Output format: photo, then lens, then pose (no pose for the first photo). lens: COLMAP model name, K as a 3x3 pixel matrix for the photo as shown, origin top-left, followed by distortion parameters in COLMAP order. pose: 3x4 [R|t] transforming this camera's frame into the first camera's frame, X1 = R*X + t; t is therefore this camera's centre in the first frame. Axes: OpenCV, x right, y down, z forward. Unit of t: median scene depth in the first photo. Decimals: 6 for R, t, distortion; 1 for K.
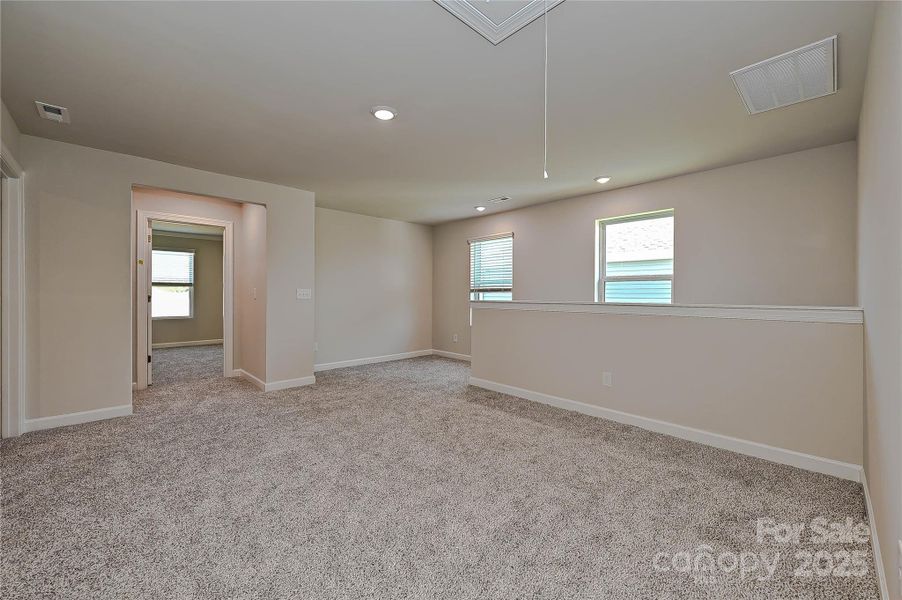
lens RADIAL K [[361.9, 0, 444.5], [0, 361.9, 295.3], [0, 0, 1]] dist [-0.002136, -0.000296]
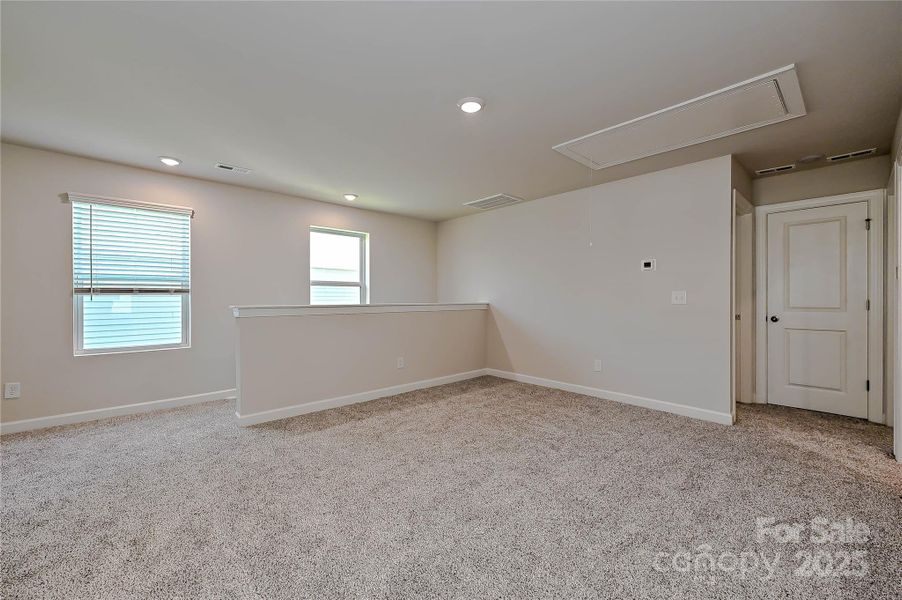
lens RADIAL K [[361.9, 0, 444.5], [0, 361.9, 295.3], [0, 0, 1]] dist [-0.002136, -0.000296]
pose [[0.024194, 0.007185, 0.999681, -0.608260], [0.005900, 0.999956, -0.007329, 0.001709], [-0.999690, 0.006076, 0.024150, 0.585118]]
